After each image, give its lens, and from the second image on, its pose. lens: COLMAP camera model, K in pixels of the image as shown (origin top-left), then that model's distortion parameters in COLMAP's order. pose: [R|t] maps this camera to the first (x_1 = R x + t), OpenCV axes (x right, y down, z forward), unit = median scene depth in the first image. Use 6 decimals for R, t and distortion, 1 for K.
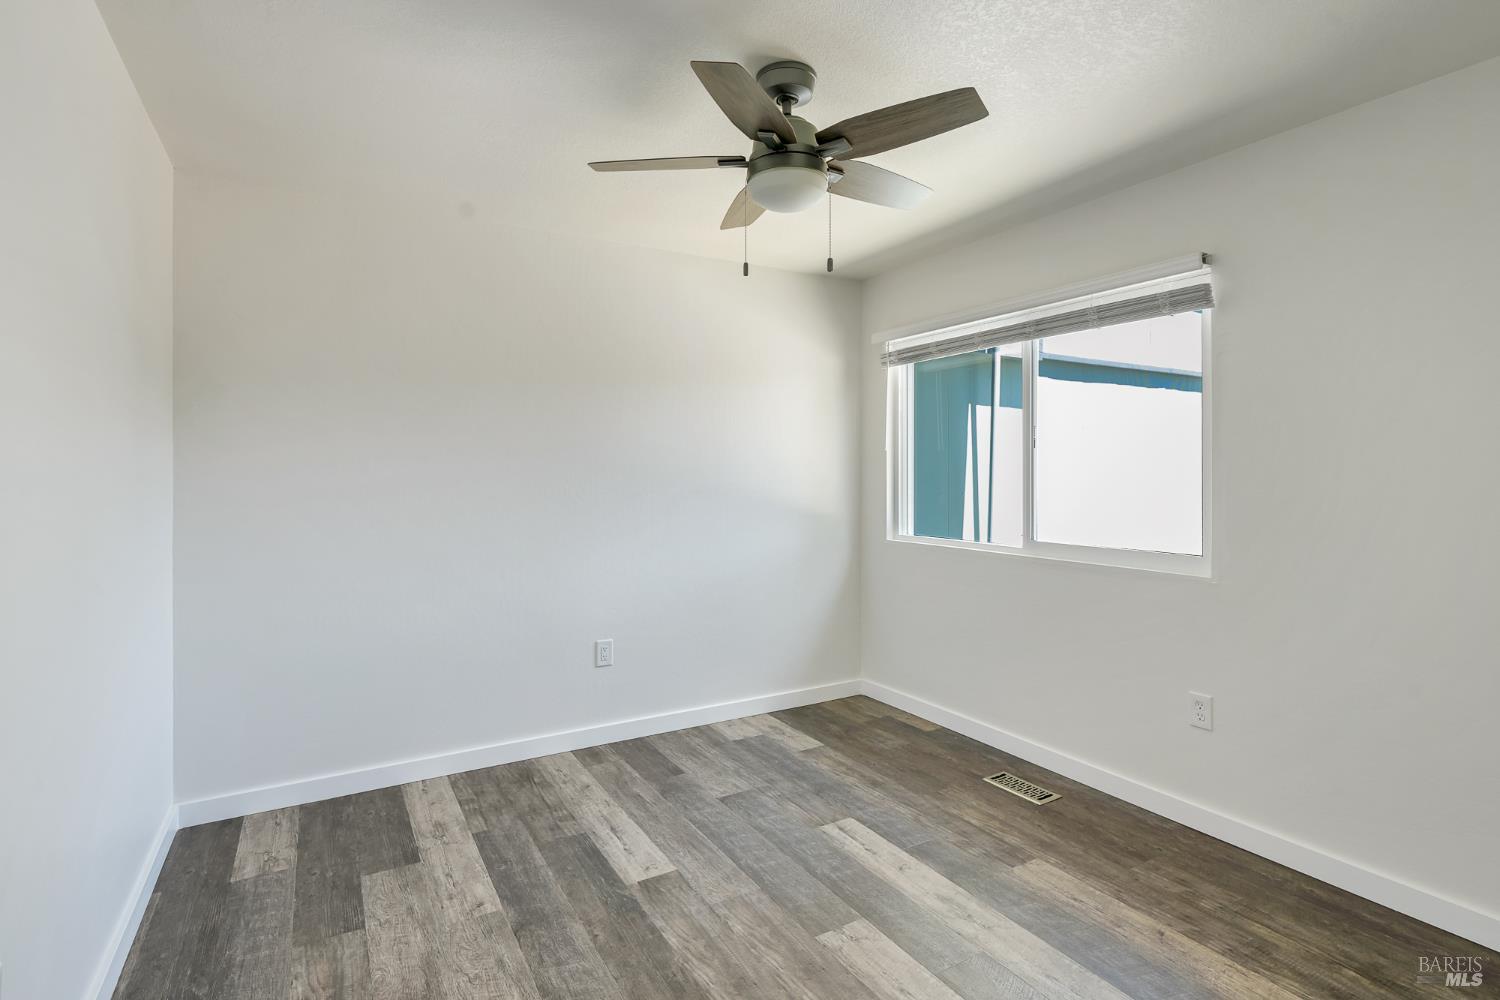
lens RADIAL K [[766.7, 0, 755.5], [0, 766.7, 487.9], [0, 0, 1]] dist [0.001151, -0.000867]
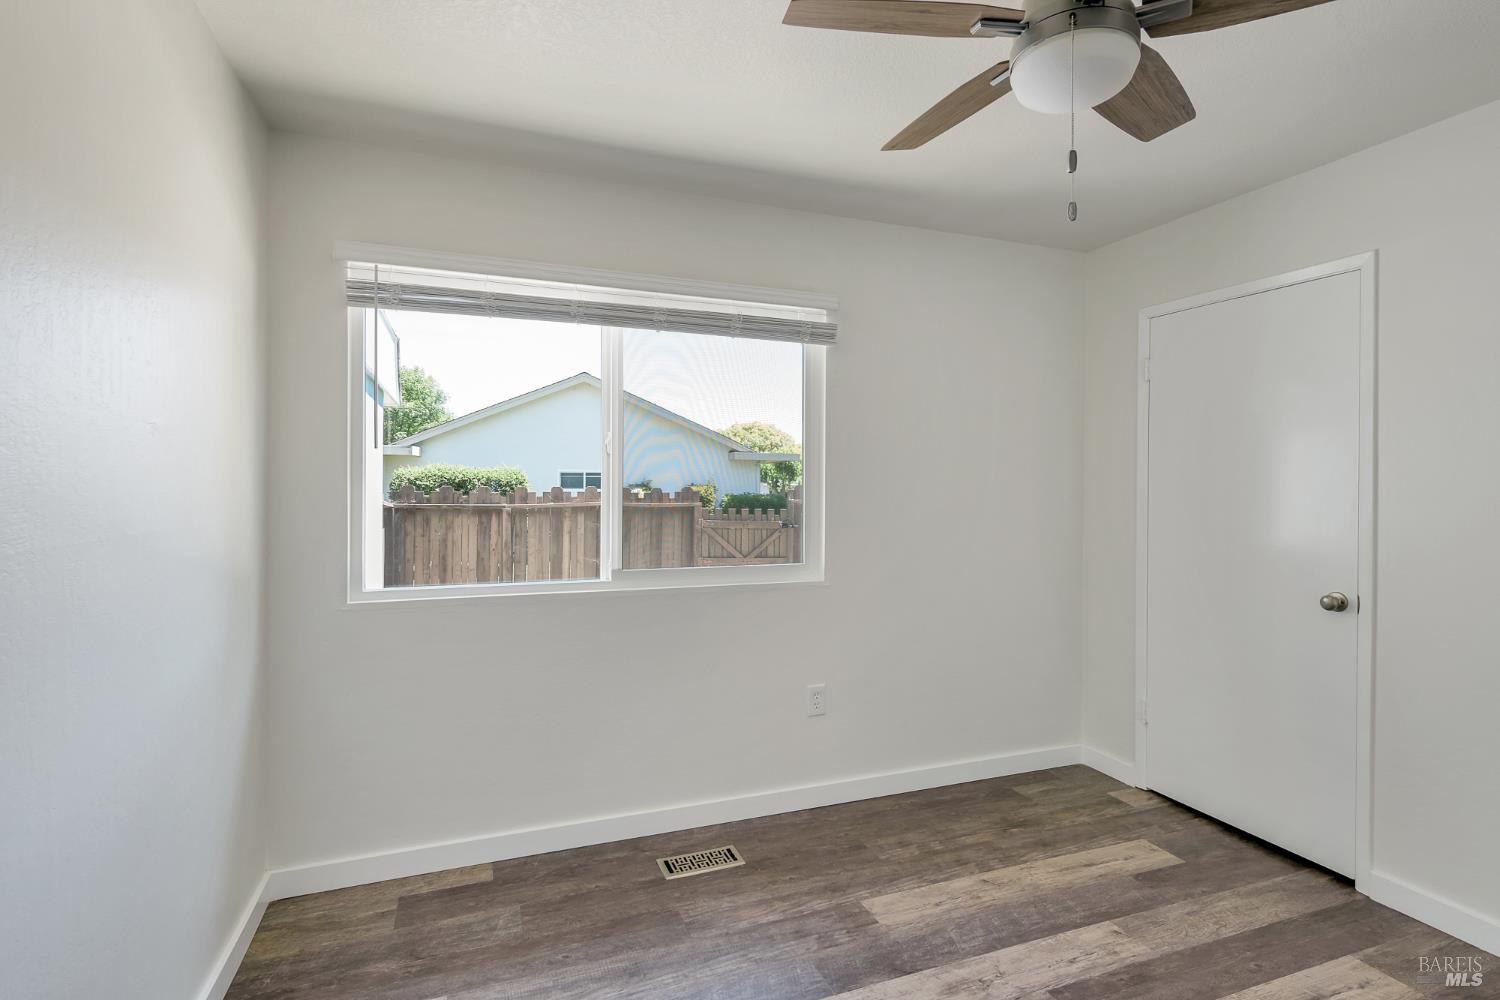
lens RADIAL K [[741.8, 0, 752.4], [0, 741.8, 495.4], [0, 0, 1]] dist [0.006350, 0.000094]
pose [[0.146791, -0.007864, 0.989136, -0.480466], [0.015125, 0.999869, 0.005705, -0.017184], [-0.989052, 0.014123, 0.146891, 0.872796]]
